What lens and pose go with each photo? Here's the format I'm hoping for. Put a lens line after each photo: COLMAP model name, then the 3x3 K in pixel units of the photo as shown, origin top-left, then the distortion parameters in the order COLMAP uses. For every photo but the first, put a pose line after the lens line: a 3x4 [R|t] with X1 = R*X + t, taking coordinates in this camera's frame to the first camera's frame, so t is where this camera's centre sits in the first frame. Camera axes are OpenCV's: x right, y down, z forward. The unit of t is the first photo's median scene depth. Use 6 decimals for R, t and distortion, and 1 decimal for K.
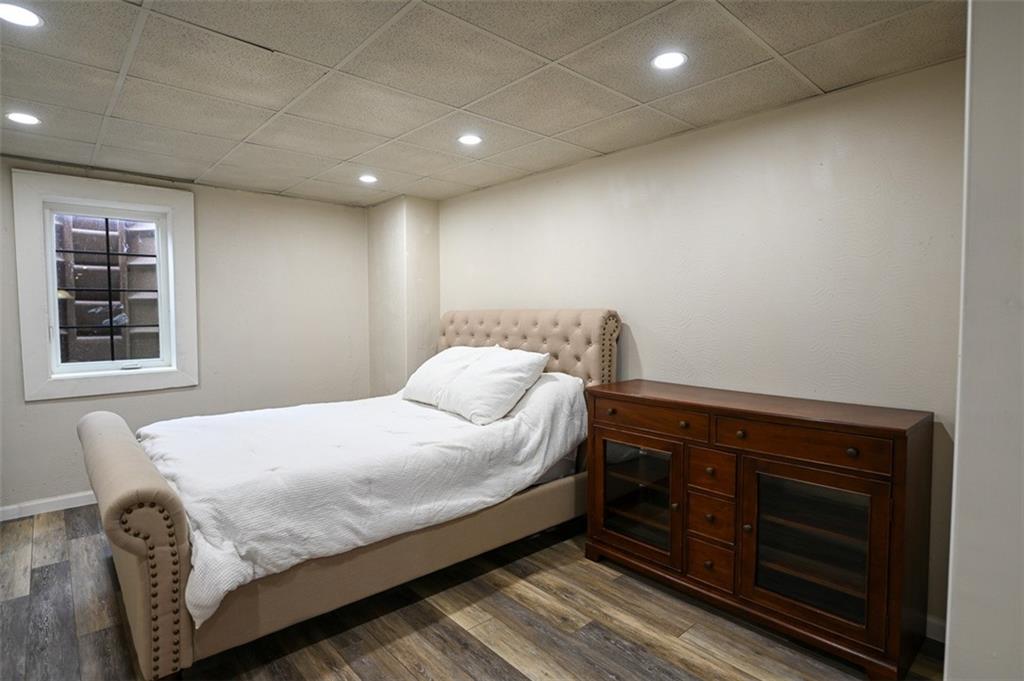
lens RADIAL K [[523.0, 0, 513.7], [0, 523.0, 340.3], [0, 0, 1]] dist [0.000902, 0.000129]
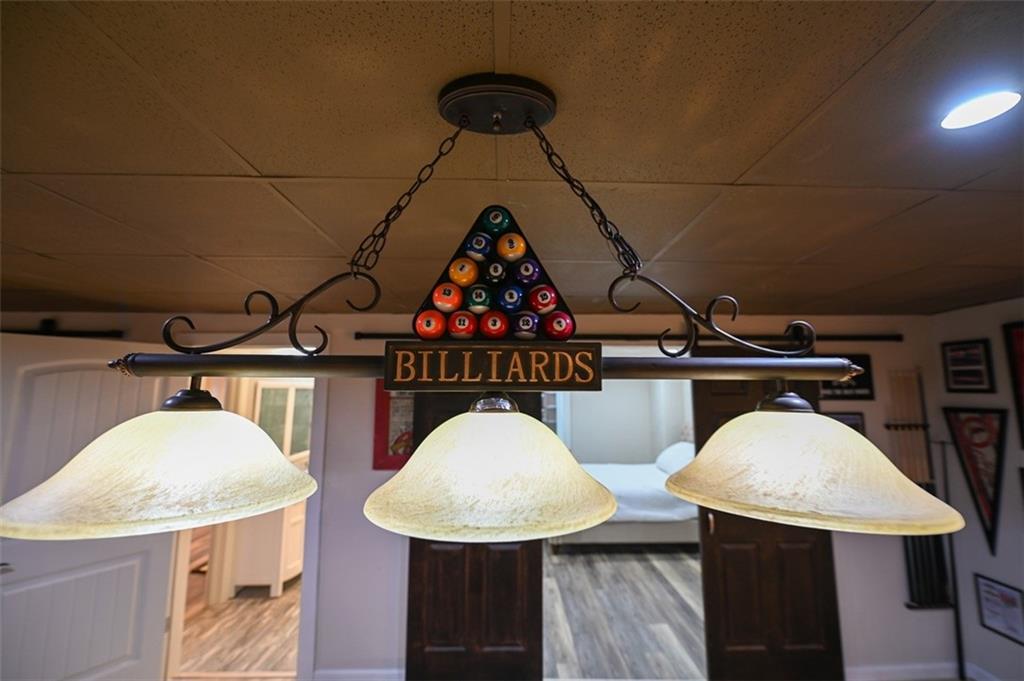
lens RADIAL K [[412.1, 0, 513.9], [0, 412.1, 340.7], [0, 0, 1]] dist [-0.003687, -0.000159]
pose [[0.756684, -0.078478, -0.649053, 0.720233], [-0.039177, 0.985542, -0.164837, -0.140921], [0.652606, 0.150157, 0.742670, -1.003204]]
